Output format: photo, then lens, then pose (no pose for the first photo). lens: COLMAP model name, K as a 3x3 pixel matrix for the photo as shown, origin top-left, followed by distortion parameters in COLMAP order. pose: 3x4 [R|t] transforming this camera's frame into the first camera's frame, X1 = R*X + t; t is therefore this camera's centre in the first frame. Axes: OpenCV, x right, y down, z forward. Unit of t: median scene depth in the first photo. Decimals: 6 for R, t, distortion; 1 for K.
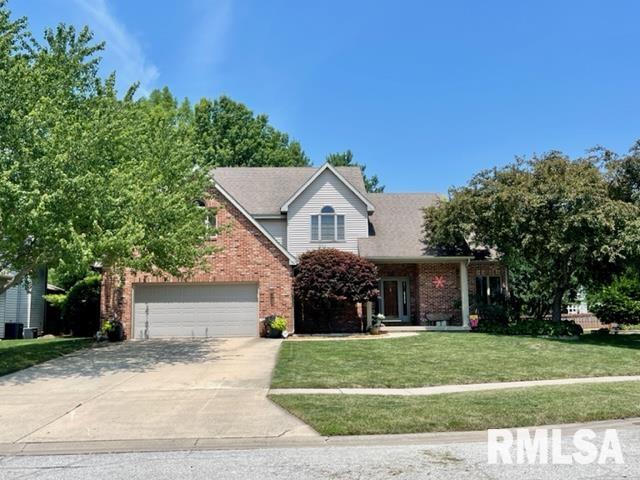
lens RADIAL K [[594.3, 0, 319.7], [0, 594.3, 239.5], [0, 0, 1]] dist [0.003166, 0.000000]
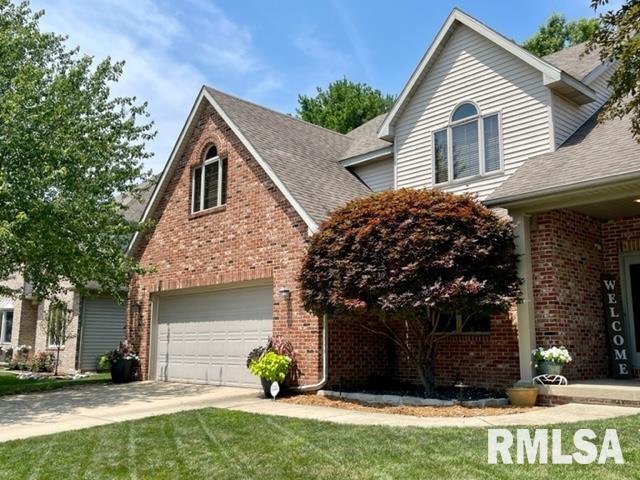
lens RADIAL K [[621.3, 0, 320.5], [0, 621.3, 241.4], [0, 0, 1]] dist [0.017528, 0.000000]
pose [[0.657504, -0.110232, -0.745344, 0.299354], [0.086646, 0.993739, -0.070533, 0.075829], [0.748452, -0.018205, 0.662939, 0.644118]]
